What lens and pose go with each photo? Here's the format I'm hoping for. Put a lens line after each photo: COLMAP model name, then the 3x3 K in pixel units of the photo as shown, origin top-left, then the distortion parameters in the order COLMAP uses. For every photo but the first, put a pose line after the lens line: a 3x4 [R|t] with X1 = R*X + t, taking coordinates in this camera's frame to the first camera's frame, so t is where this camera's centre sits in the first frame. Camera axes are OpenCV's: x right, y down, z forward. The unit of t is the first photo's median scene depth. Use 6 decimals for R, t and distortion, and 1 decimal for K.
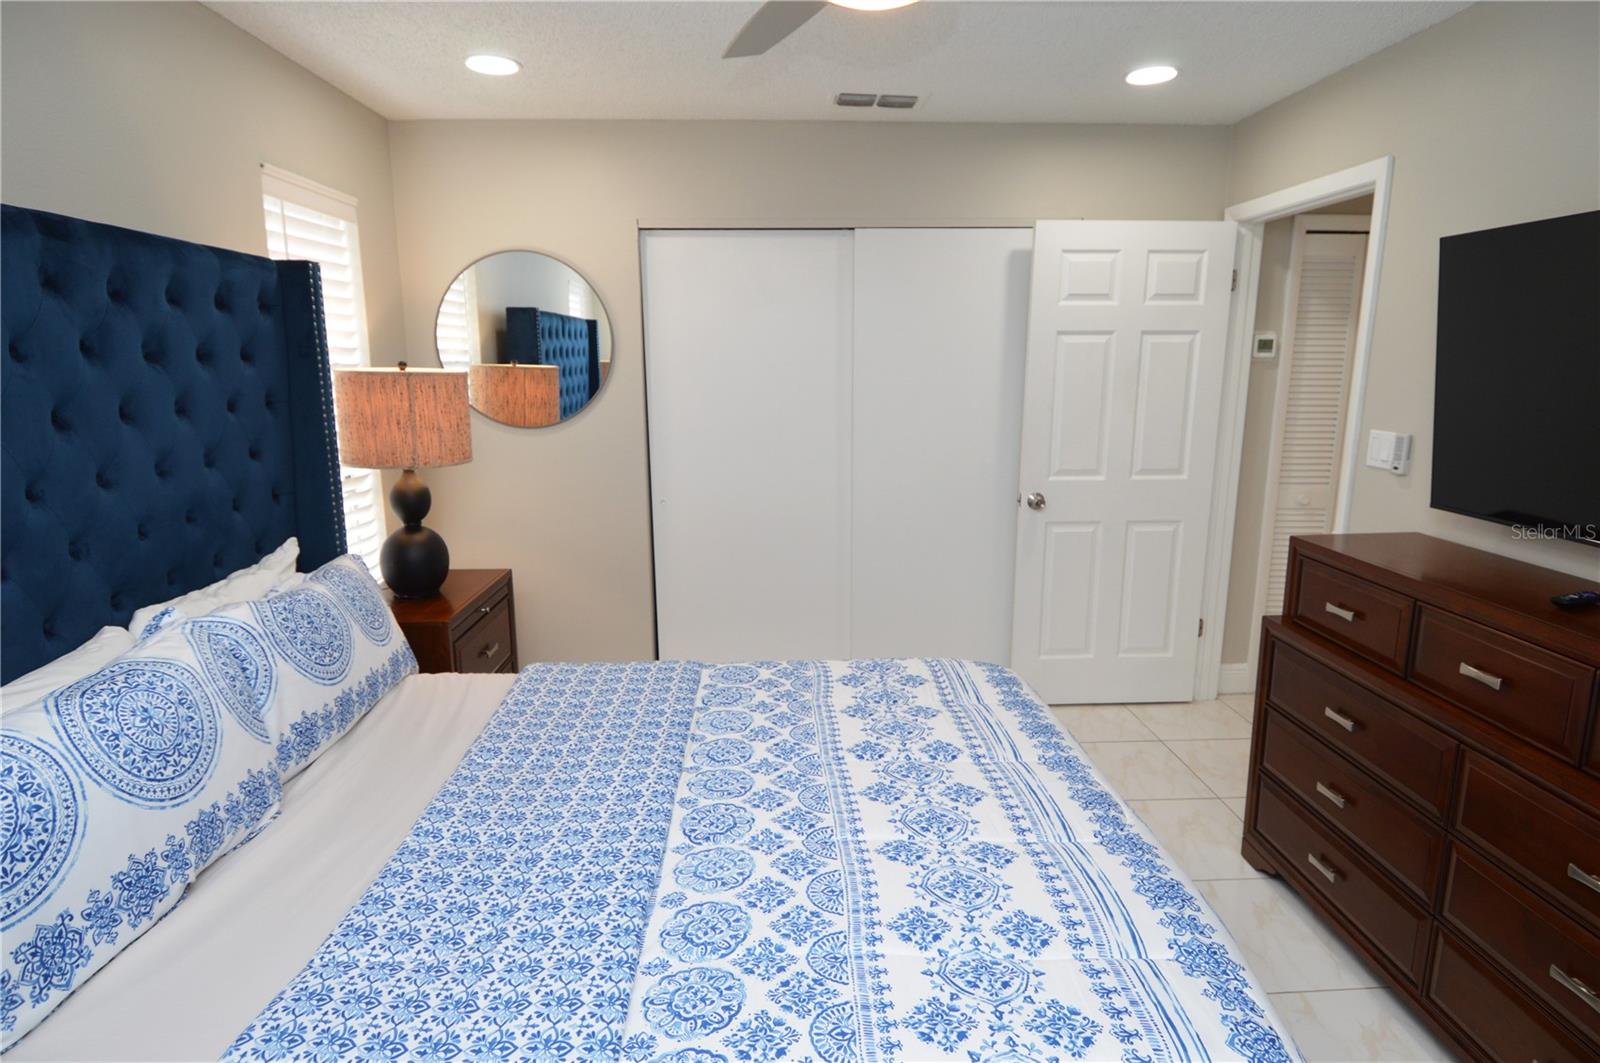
lens RADIAL K [[845.2, 0, 808.8], [0, 845.2, 520.3], [0, 0, 1]] dist [0.022589, -0.030404]
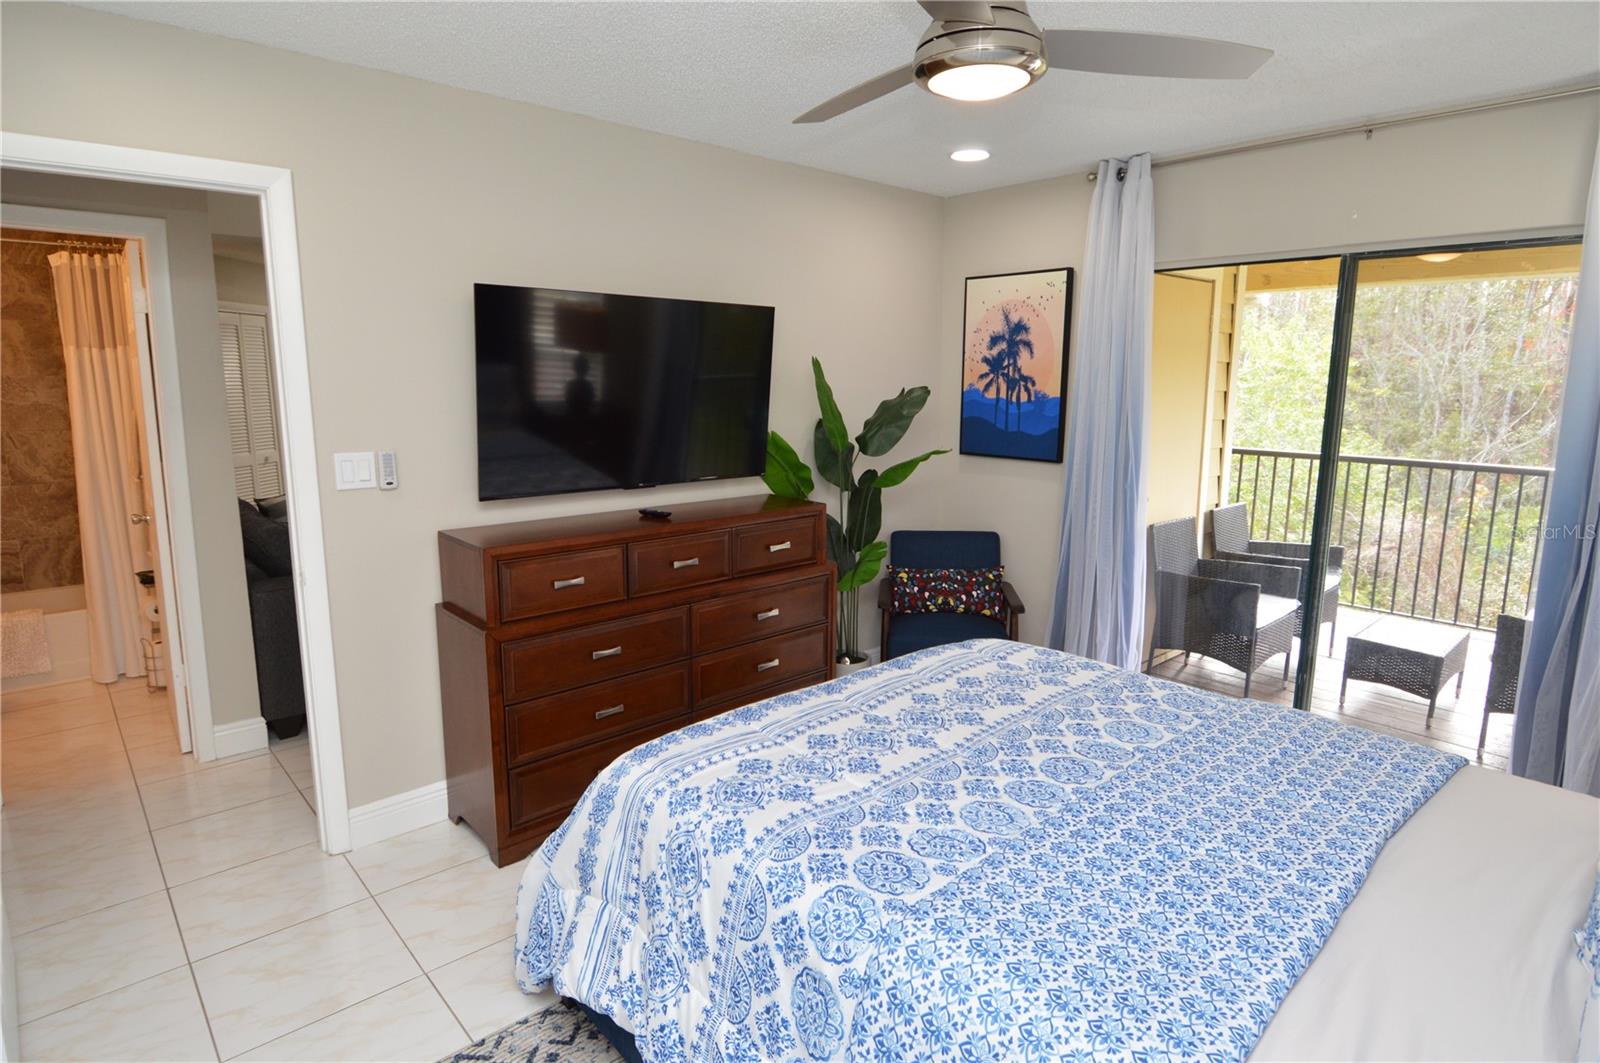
lens RADIAL K [[846.7, 0, 808.9], [0, 846.7, 521.2], [0, 0, 1]] dist [0.021196, -0.029776]
pose [[-0.641990, -0.124404, 0.756553, -0.566914], [0.145049, 0.949223, 0.279170, -0.291340], [-0.752867, 0.288962, -0.591348, 1.523768]]
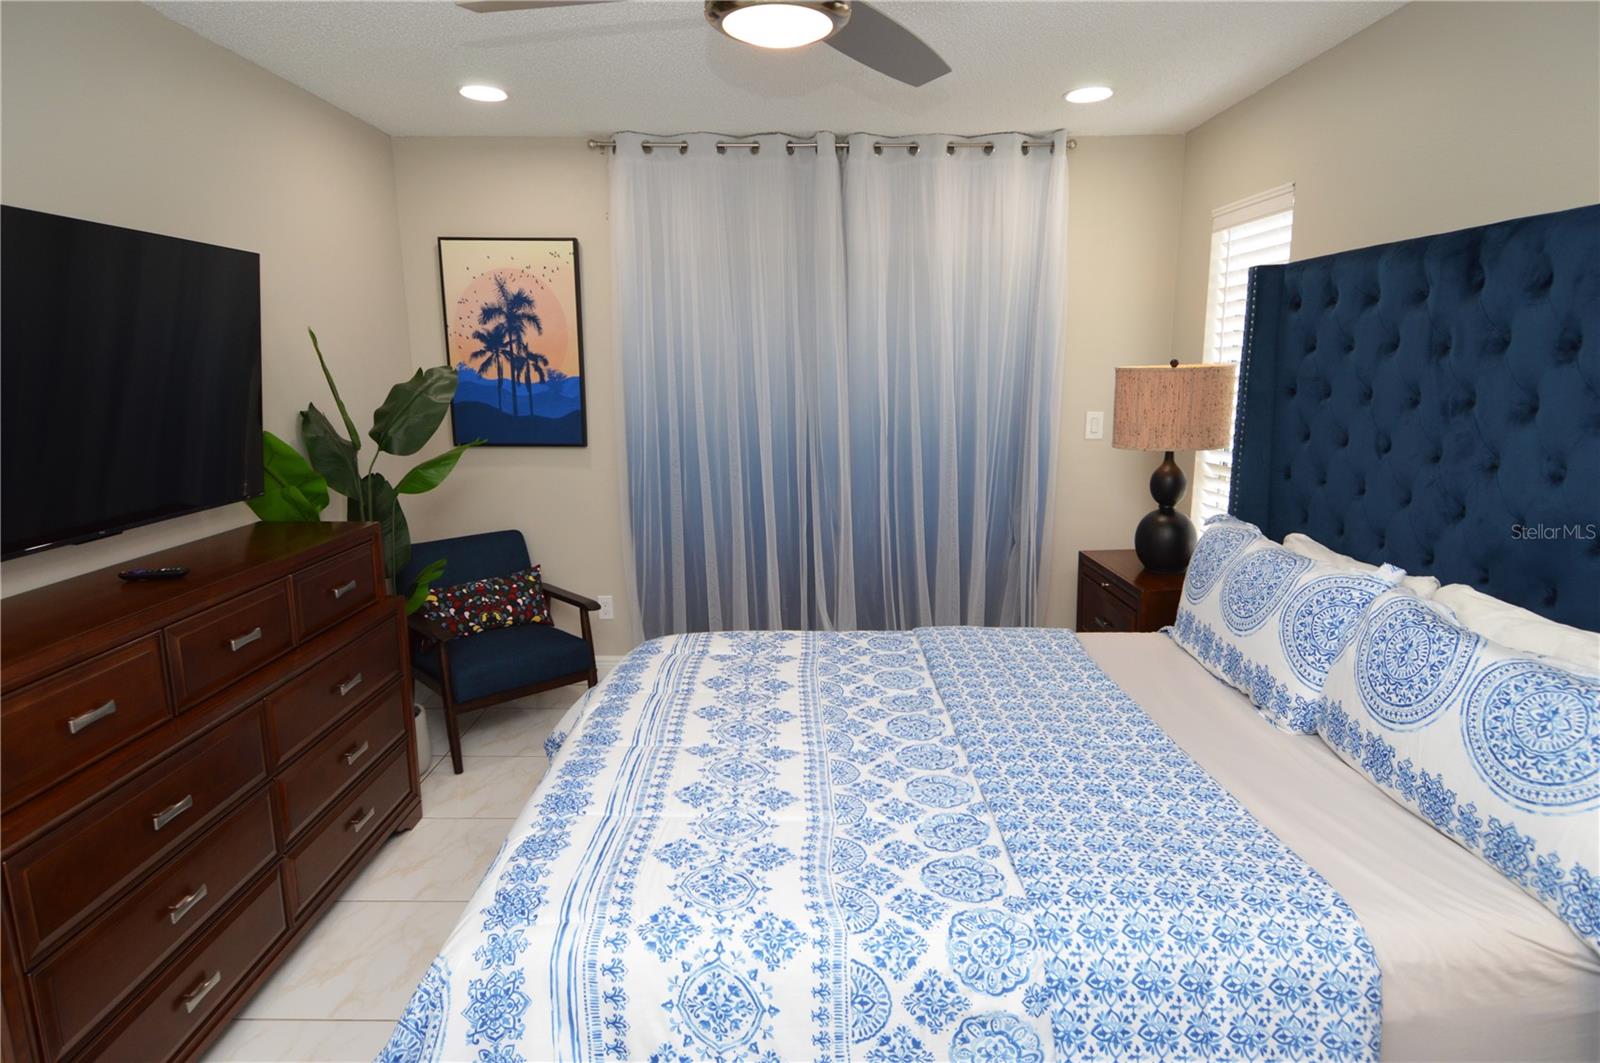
lens RADIAL K [[850.7, 0, 809.3], [0, 850.7, 519.5], [0, 0, 1]] dist [0.015926, -0.029207]
pose [[-0.999326, 0.000575, 0.036697, -0.002119], [0.013953, 0.930755, 0.365376, -0.312269], [-0.033946, 0.365642, -0.930136, 1.661778]]
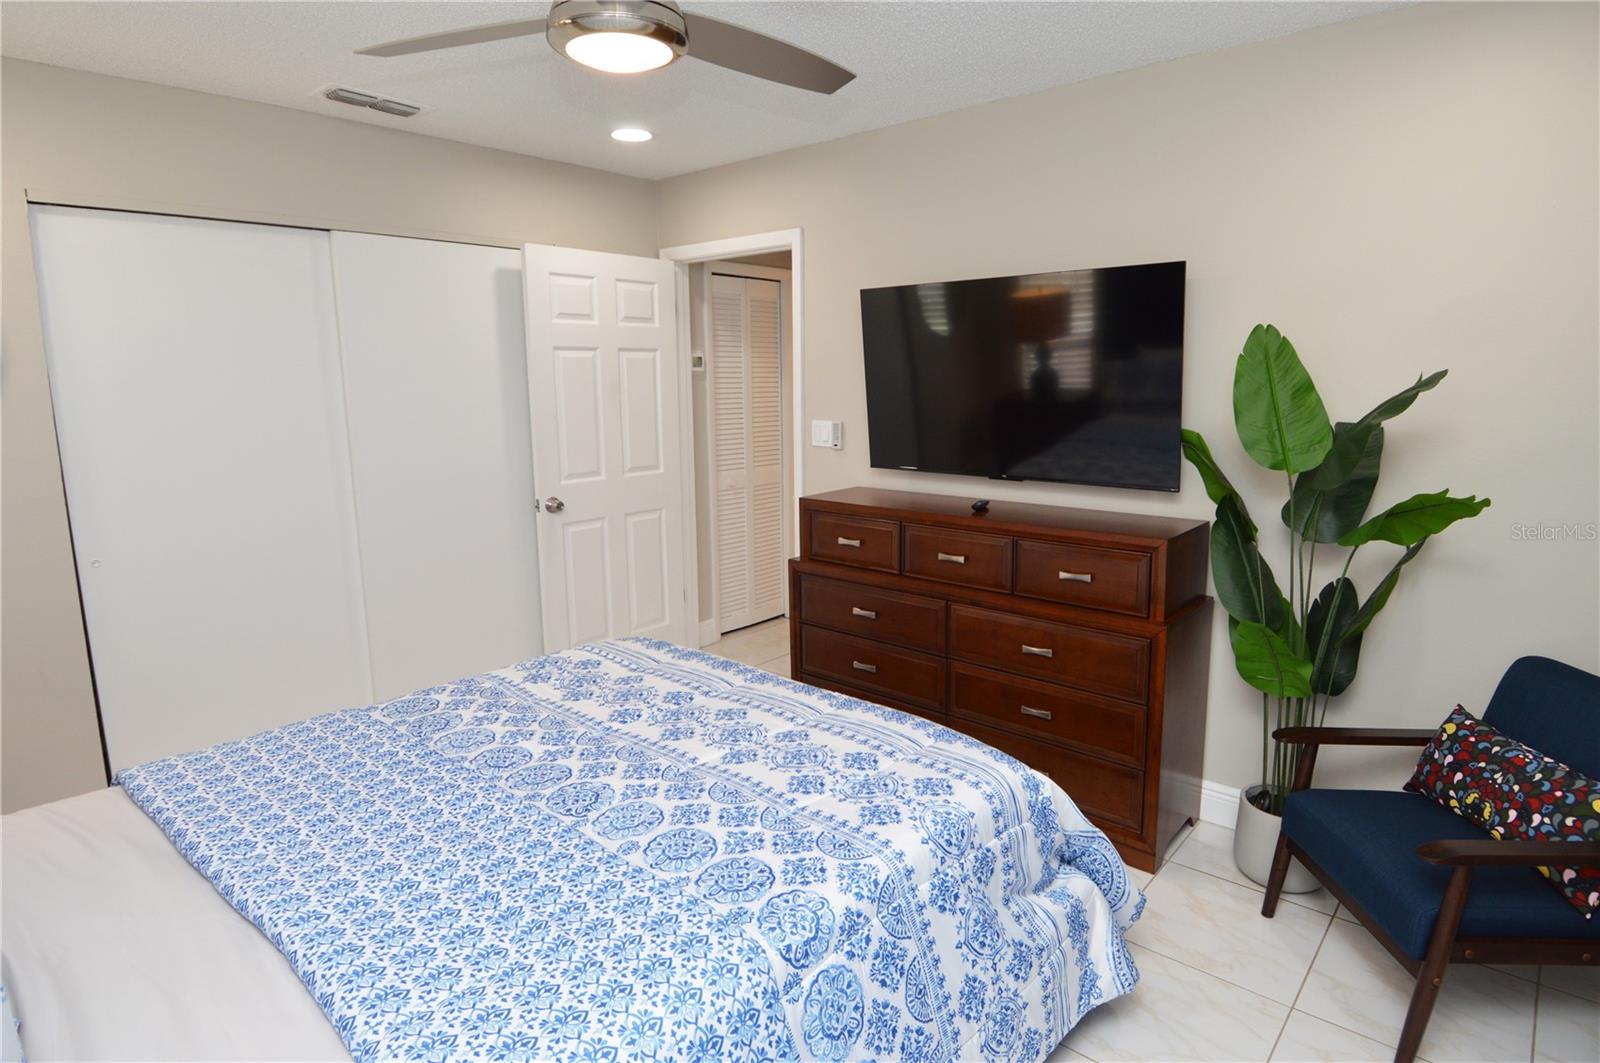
lens RADIAL K [[870.8, 0, 821.9], [0, 870.8, 520.6], [0, 0, 1]] dist [0.022020, -0.033053]
pose [[0.684097, -0.125098, 0.718583, -0.499937], [0.144772, 0.988869, 0.034328, 0.013832], [-0.714880, 0.080547, 0.694593, -0.006963]]
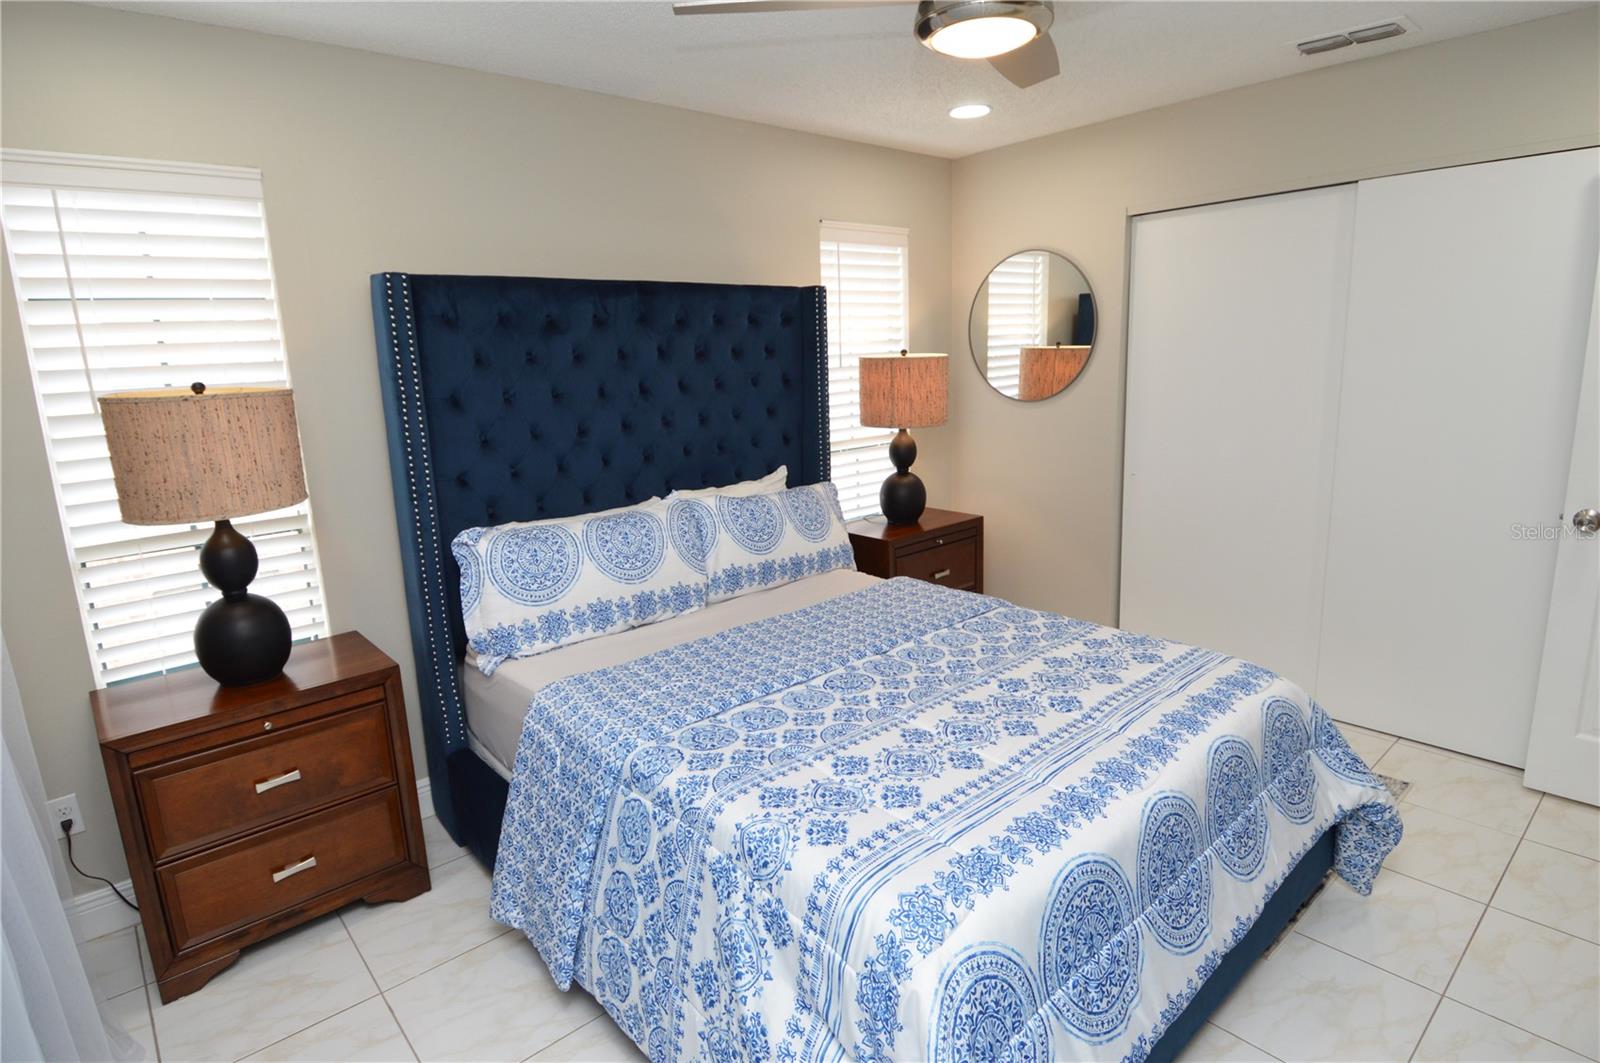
lens RADIAL K [[846.7, 0, 808.9], [0, 846.7, 521.2], [0, 0, 1]] dist [0.021196, -0.029776]
pose [[0.630180, 0.134455, -0.764719, 0.686481], [-0.111211, 0.990368, 0.082484, -0.013128], [0.768443, 0.033065, 0.639063, 0.032896]]
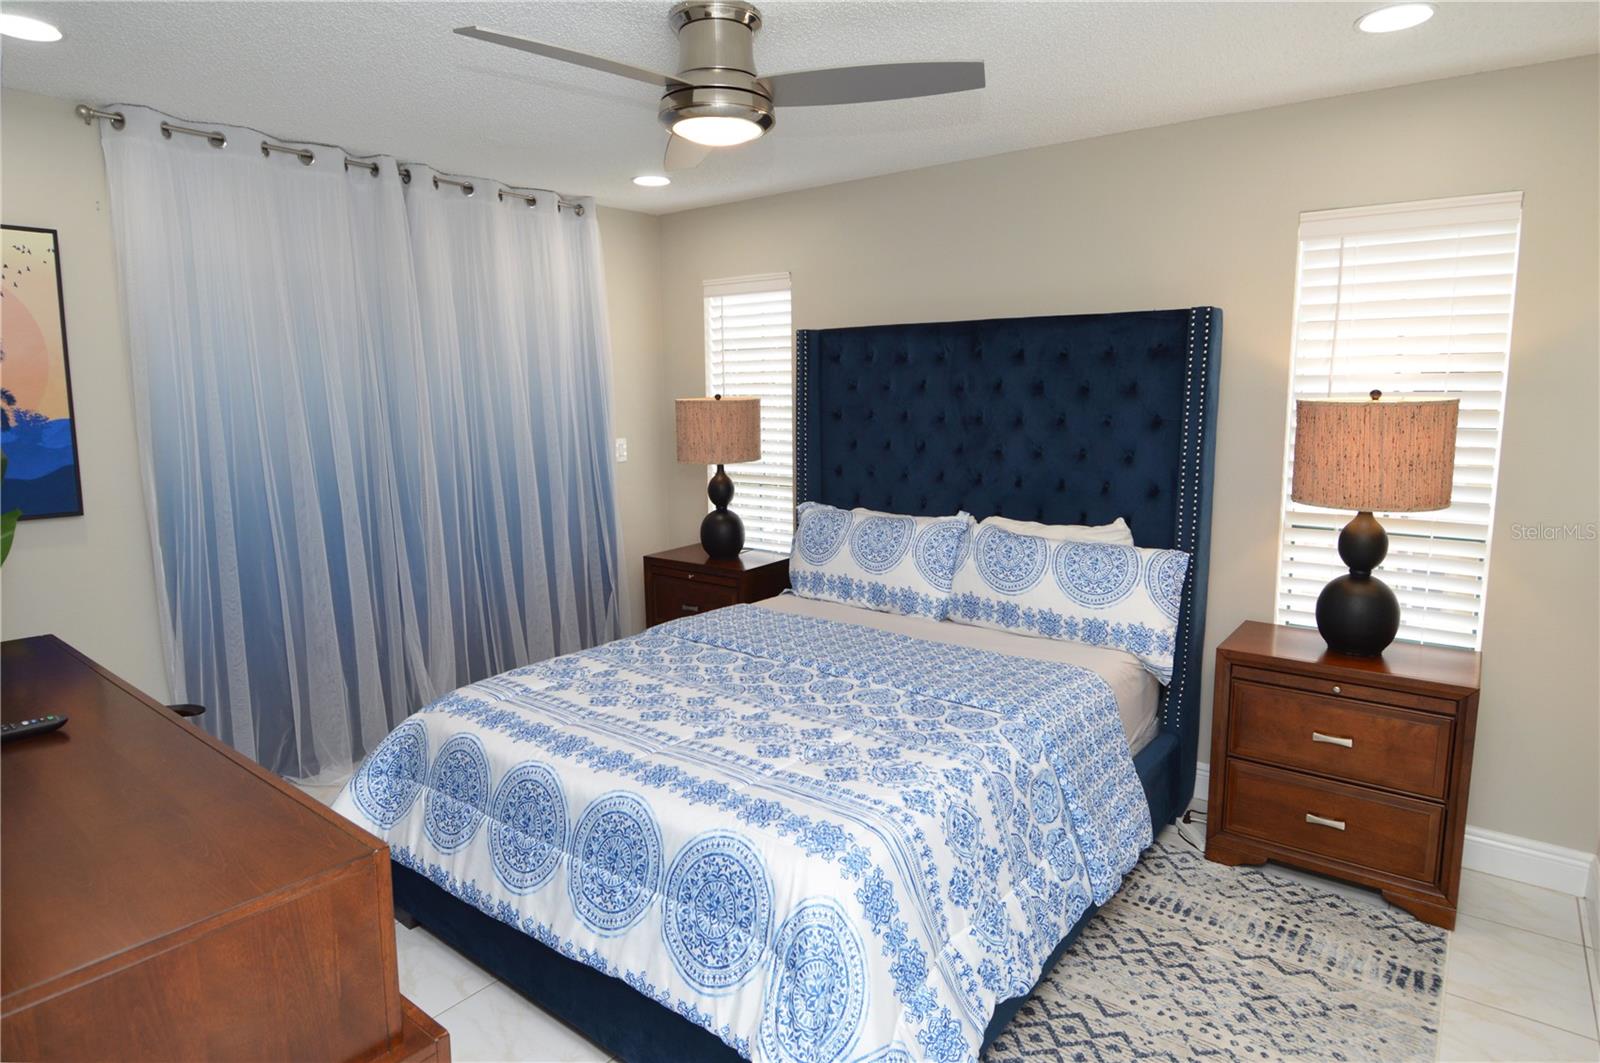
lens RADIAL K [[879.8, 0, 791.4], [0, 879.8, 511.3], [0, 0, 1]] dist [0.021689, -0.034499]
pose [[-0.652775, 0.109194, -0.749641, 0.854107], [-0.136156, 0.956532, 0.257893, -0.302562], [0.745216, 0.270414, -0.609532, 1.565920]]
